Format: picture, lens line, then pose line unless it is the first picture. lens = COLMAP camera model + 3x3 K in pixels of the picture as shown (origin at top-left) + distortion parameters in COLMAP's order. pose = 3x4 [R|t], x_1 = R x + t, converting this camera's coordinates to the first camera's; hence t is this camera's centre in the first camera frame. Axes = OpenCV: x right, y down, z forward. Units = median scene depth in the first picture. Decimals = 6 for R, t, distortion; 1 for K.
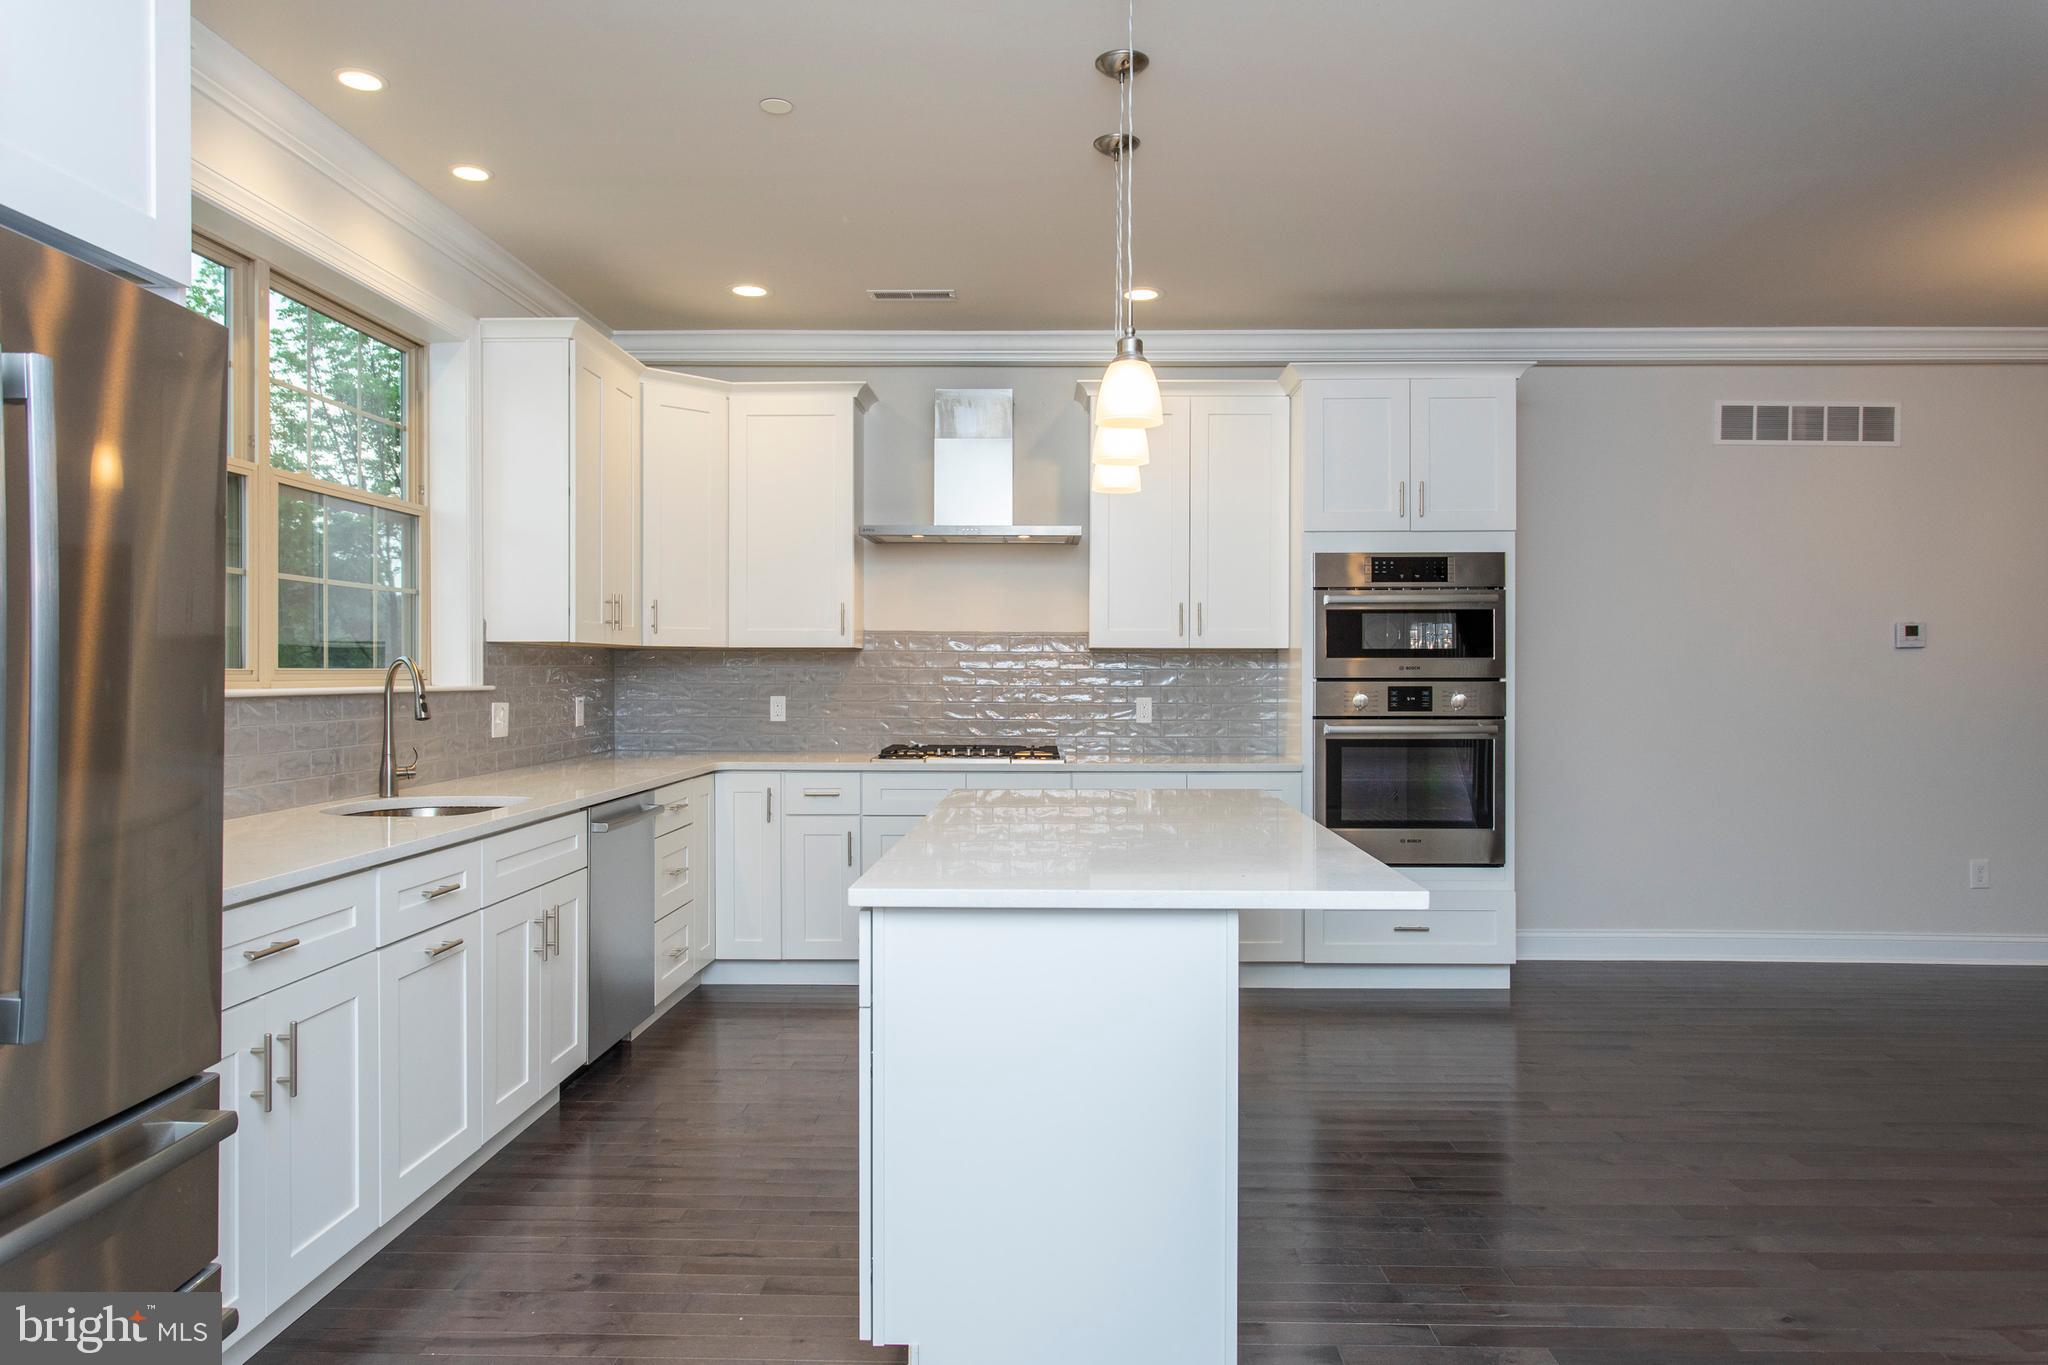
lens RADIAL K [[1279.4, 0, 1019.1], [0, 1279.4, 683.2], [0, 0, 1]] dist [-0.015297, 0.007193]
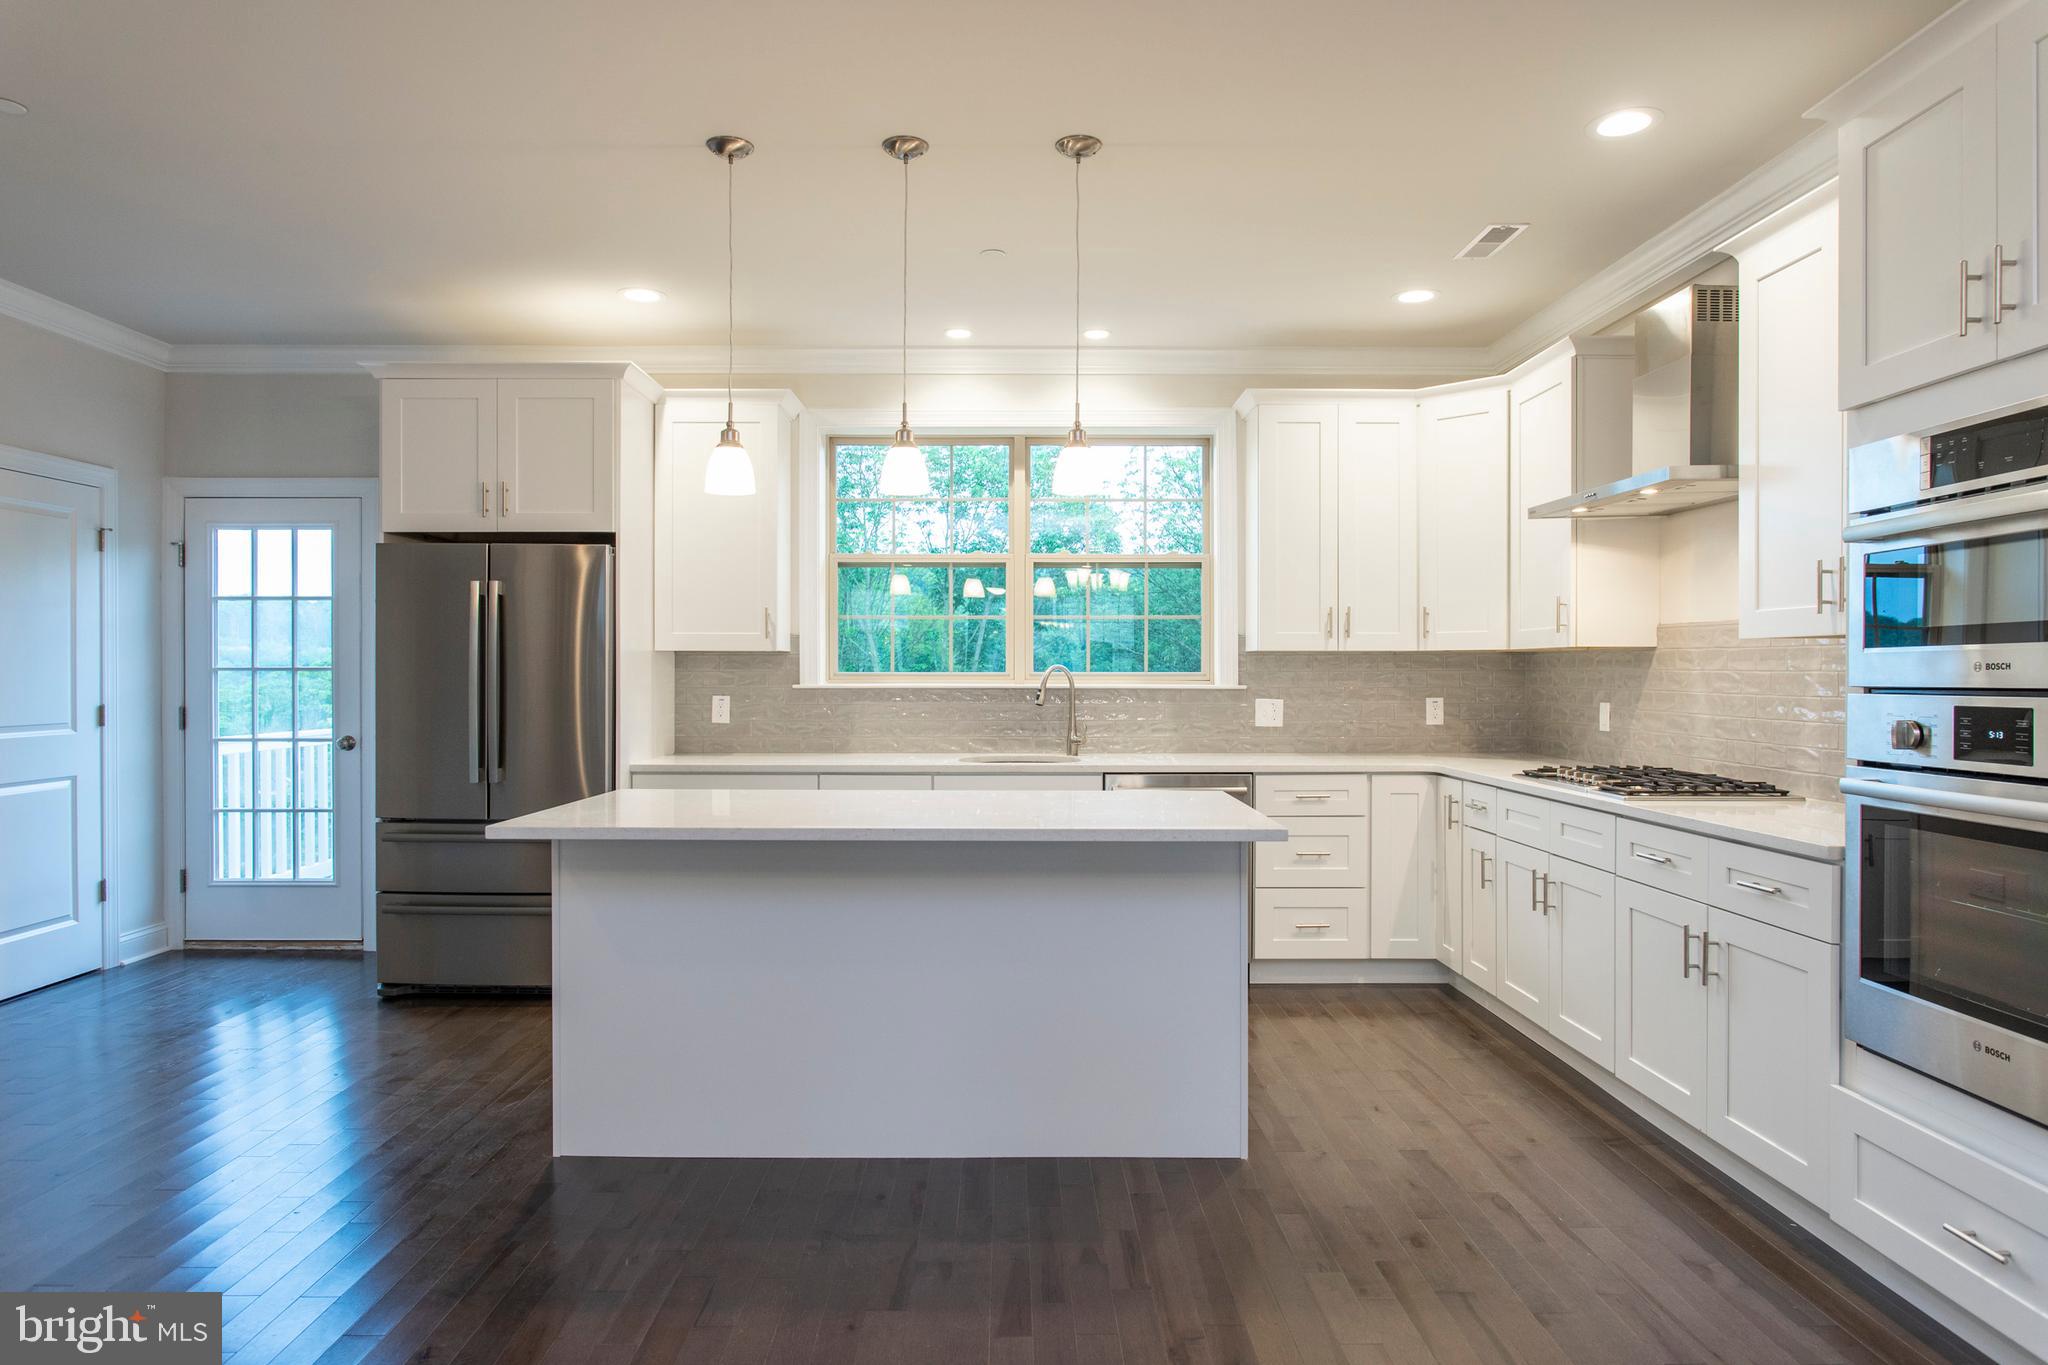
lens RADIAL K [[1213.2, 0, 1023.1], [0, 1213.2, 673.7], [0, 0, 1]] dist [-0.013635, 0.002692]
pose [[0.046670, -0.001198, -0.998910, 0.713670], [-0.010501, 0.999943, -0.001689, -0.004995], [0.998855, 0.010568, 0.046655, 0.639399]]
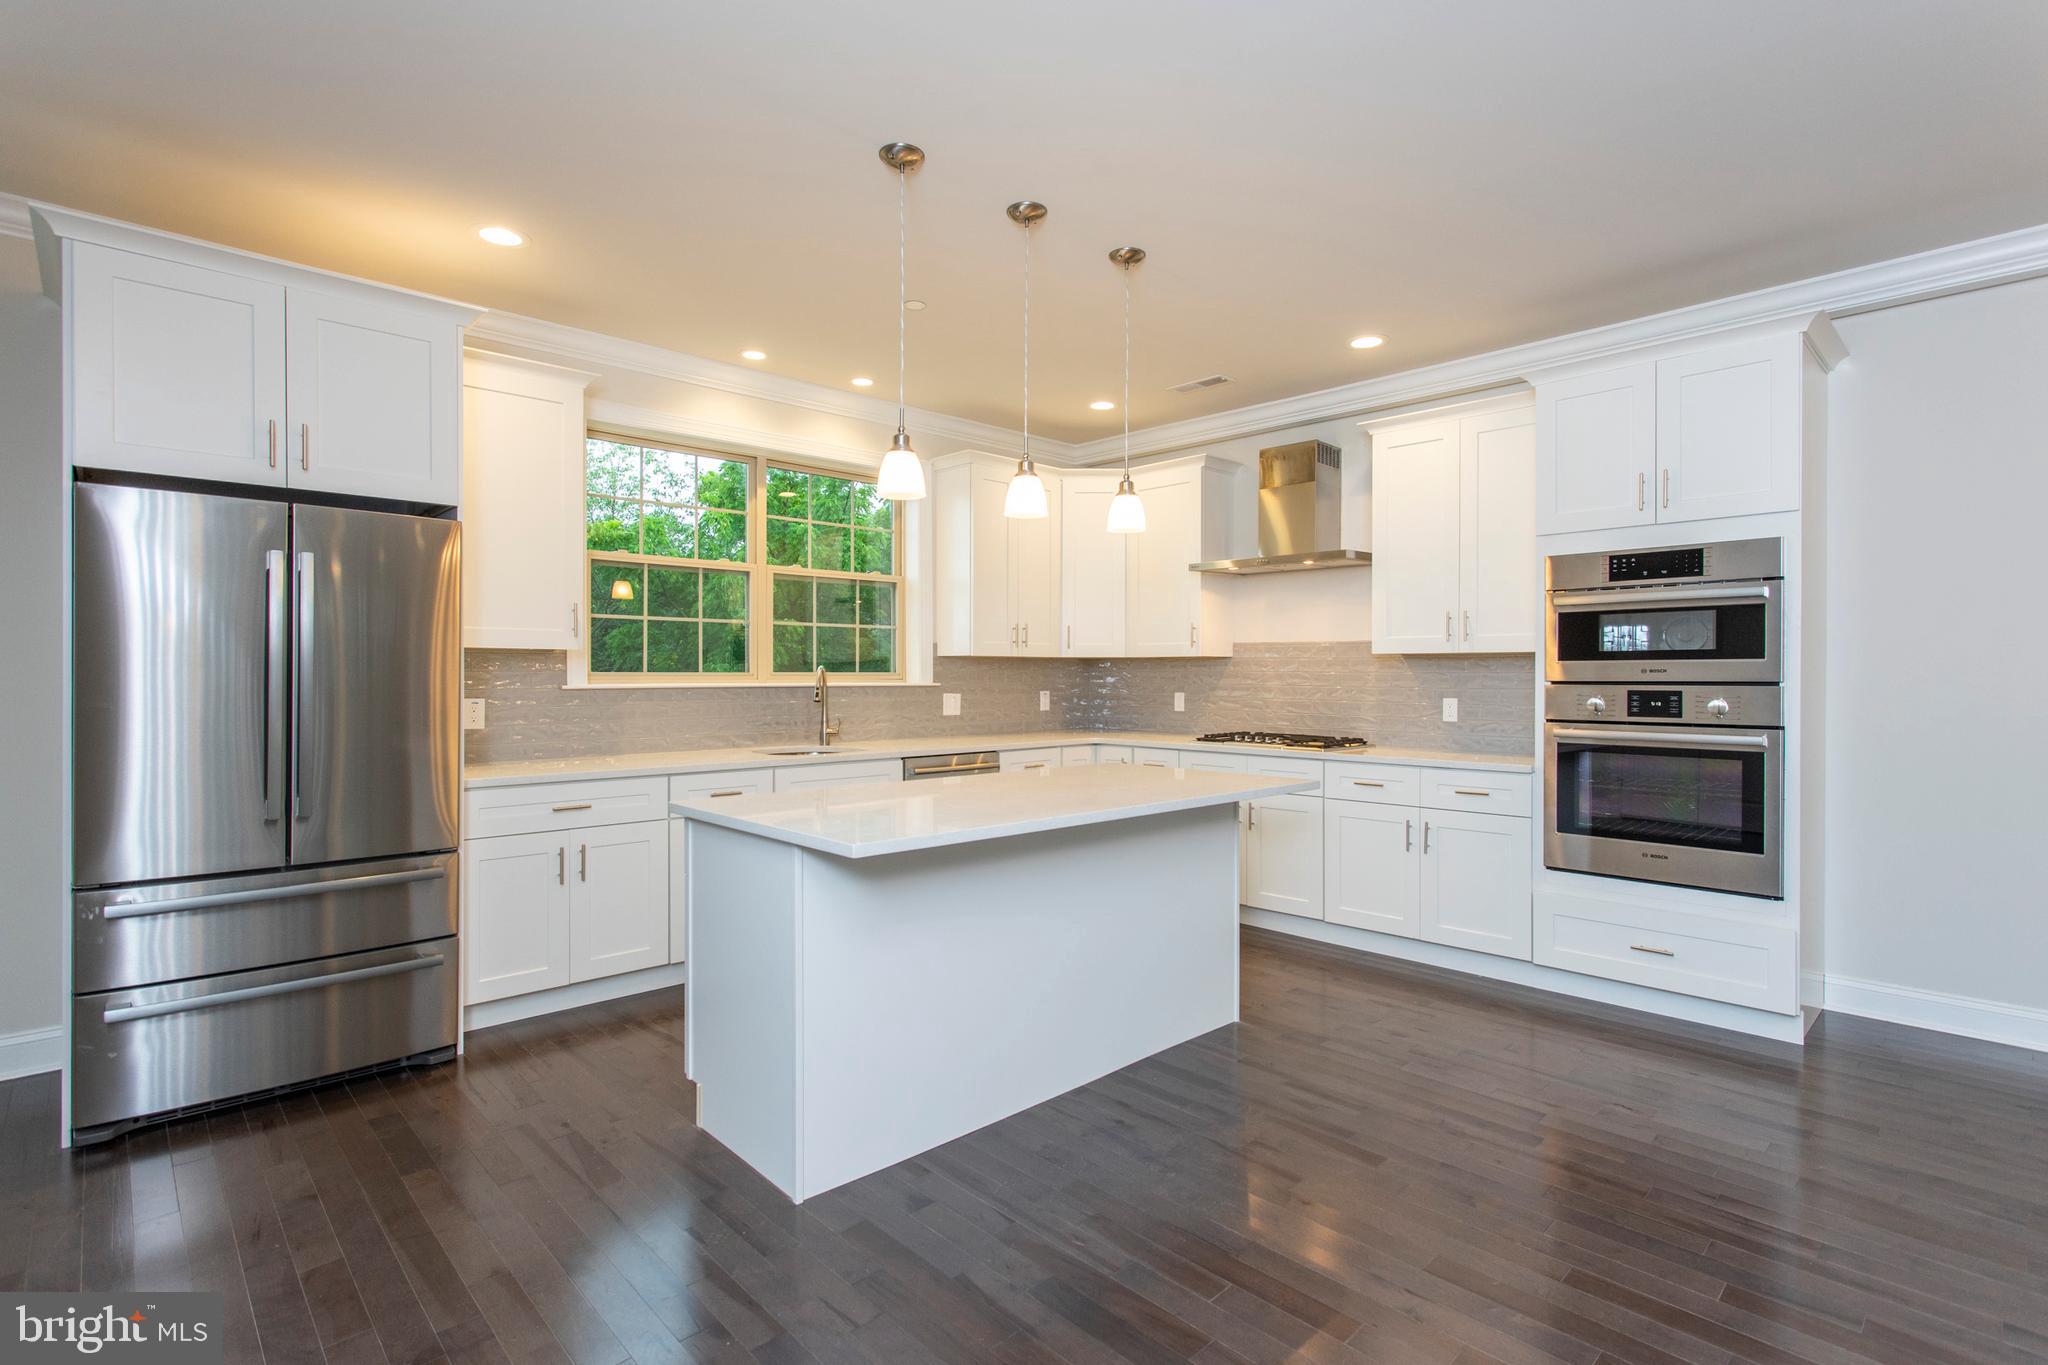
lens RADIAL K [[969.4, 0, 1029.3], [0, 969.4, 675.1], [0, 0, 1]] dist [-0.000705, -0.000392]
pose [[0.716519, 0.000424, -0.697568, 0.472850], [-0.007296, 0.999950, -0.006887, -0.000478], [0.697530, 0.010024, 0.716486, 0.173398]]
